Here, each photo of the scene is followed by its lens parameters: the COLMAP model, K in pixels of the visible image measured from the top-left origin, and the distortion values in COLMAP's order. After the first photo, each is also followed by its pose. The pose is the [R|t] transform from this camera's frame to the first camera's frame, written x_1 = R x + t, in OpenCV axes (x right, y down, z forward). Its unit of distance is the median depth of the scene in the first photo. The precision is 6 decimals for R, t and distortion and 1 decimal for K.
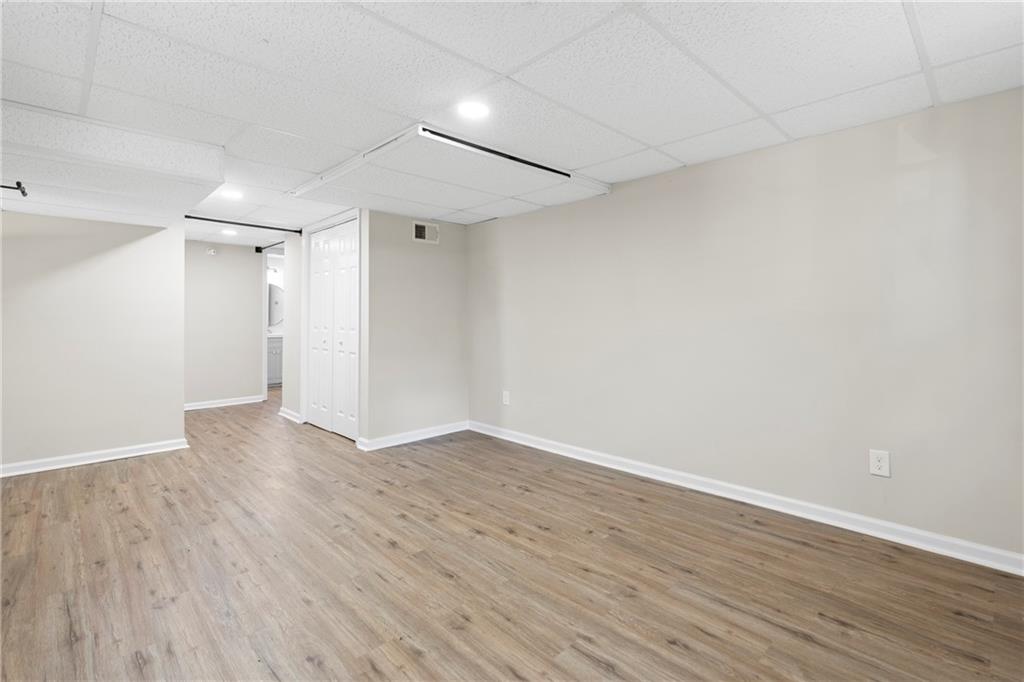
lens RADIAL K [[471.3, 0, 506.3], [0, 471.3, 325.0], [0, 0, 1]] dist [0.001980, 0.000109]
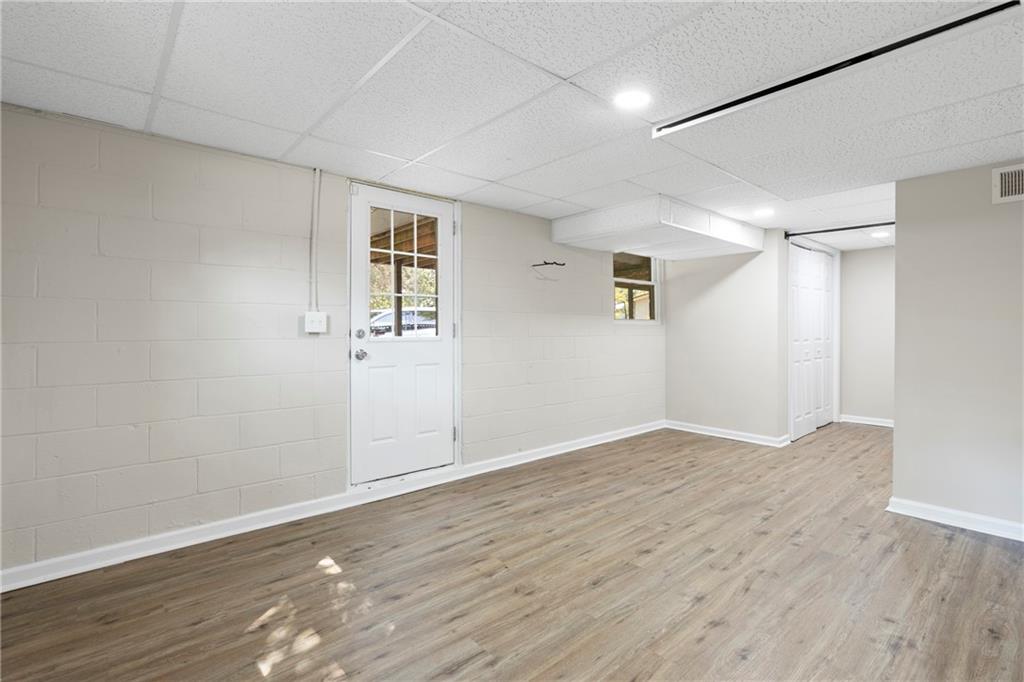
lens RADIAL K [[471.3, 0, 506.3], [0, 471.3, 325.0], [0, 0, 1]] dist [0.001980, 0.000109]
pose [[-0.049970, -0.007775, -0.998720, 0.790223], [-0.013599, 0.999882, -0.007104, -0.012532], [0.998658, 0.013227, -0.050070, 0.741364]]
